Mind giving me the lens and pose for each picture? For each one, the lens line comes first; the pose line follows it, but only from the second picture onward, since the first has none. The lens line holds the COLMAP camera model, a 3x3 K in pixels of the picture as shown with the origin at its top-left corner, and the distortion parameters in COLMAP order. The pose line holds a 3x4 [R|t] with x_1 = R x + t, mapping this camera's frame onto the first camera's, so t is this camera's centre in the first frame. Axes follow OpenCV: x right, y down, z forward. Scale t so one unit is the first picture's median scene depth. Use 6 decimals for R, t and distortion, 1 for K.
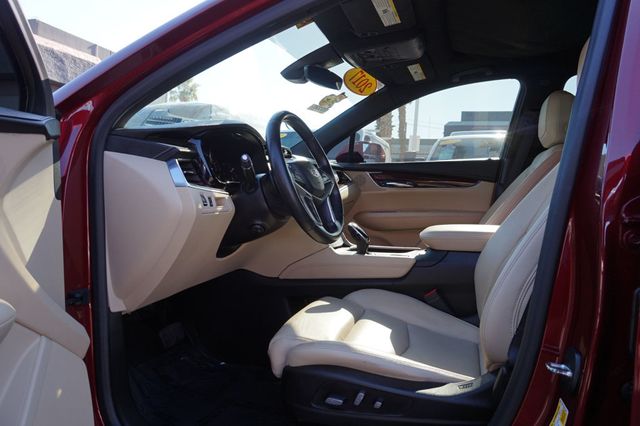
lens RADIAL K [[440.9, 0, 326.6], [0, 440.9, 215.5], [0, 0, 1]] dist [-0.037313, 0.034480]
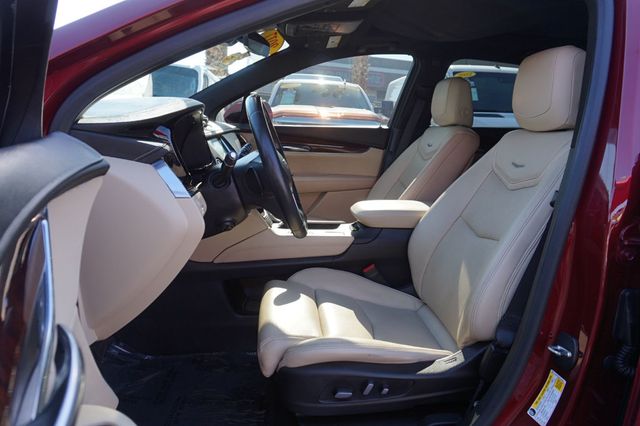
lens RADIAL K [[440.9, 0, 325.5], [0, 440.9, 215.1], [0, 0, 1]] dist [-0.037313, 0.034480]
pose [[0.914878, -0.049905, 0.400635, -0.300492], [-0.010475, 0.989063, 0.147124, -0.114820], [-0.403595, -0.138797, 0.904349, 0.081958]]
